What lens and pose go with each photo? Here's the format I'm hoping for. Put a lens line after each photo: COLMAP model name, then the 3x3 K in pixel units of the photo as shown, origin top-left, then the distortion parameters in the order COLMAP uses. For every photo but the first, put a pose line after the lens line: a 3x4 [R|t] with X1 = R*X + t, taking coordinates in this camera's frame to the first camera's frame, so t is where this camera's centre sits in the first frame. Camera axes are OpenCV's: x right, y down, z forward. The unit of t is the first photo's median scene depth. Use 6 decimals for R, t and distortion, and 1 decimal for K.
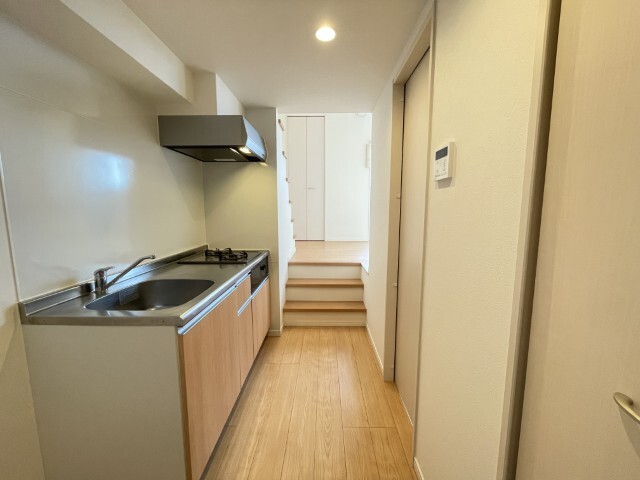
lens RADIAL K [[259.6, 0, 320.0], [0, 259.6, 240.0], [0, 0, 1]] dist [-0.002281, -0.000400]
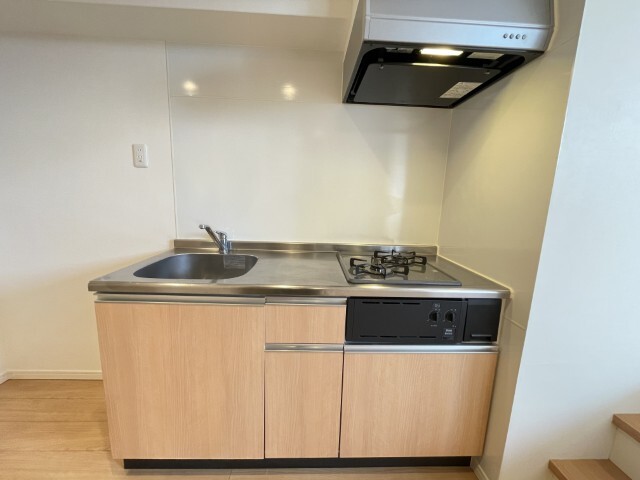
lens RADIAL K [[259.6, 0, 320.0], [0, 259.6, 240.0], [0, 0, 1]] dist [-0.002281, -0.000400]
pose [[0.056229, 0.177611, -0.982493, 0.169372], [-0.154863, 0.973692, 0.167157, -0.059279], [0.986335, 0.142752, 0.082255, 0.680003]]
